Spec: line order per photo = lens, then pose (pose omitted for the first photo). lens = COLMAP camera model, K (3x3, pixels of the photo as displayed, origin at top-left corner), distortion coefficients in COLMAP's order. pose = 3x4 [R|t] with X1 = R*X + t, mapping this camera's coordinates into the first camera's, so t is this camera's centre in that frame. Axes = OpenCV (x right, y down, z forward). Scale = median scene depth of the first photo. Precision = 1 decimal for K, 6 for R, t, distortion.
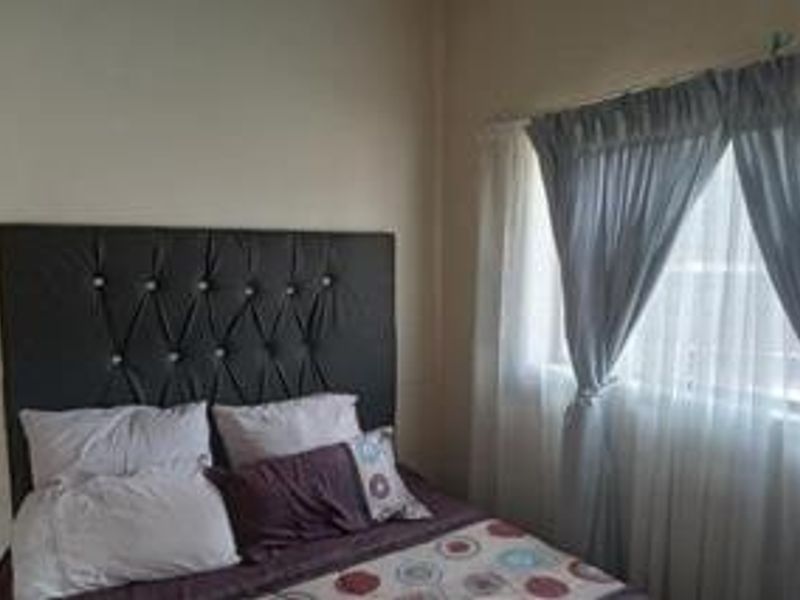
lens RADIAL K [[666.5, 0, 400.0], [0, 666.5, 300.0], [0, 0, 1]] dist [0.042067, -0.001111]
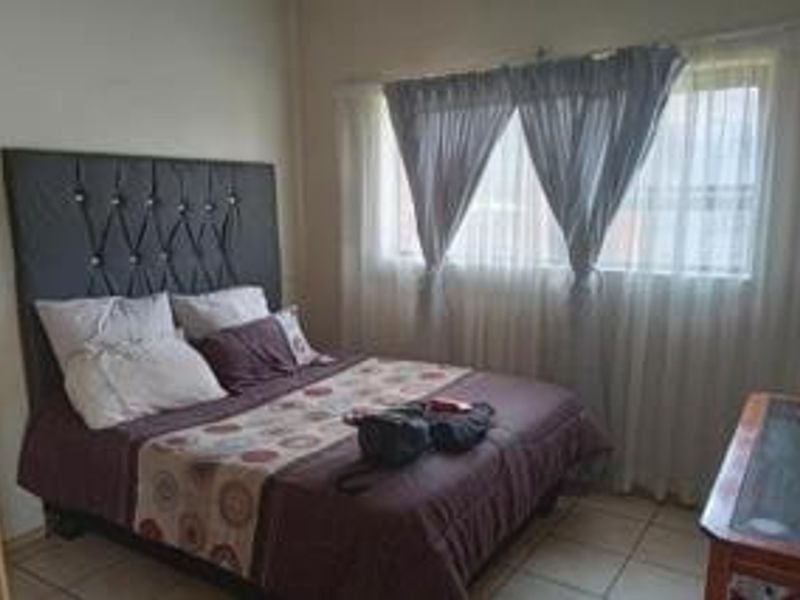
lens RADIAL K [[666.5, 0, 400.0], [0, 666.5, 300.0], [0, 0, 1]] dist [0.042067, -0.001111]
pose [[0.908421, -0.071240, 0.411942, -0.425891], [0.035696, 0.994993, 0.093353, 0.063958], [-0.416530, -0.070099, 0.906415, -0.374154]]
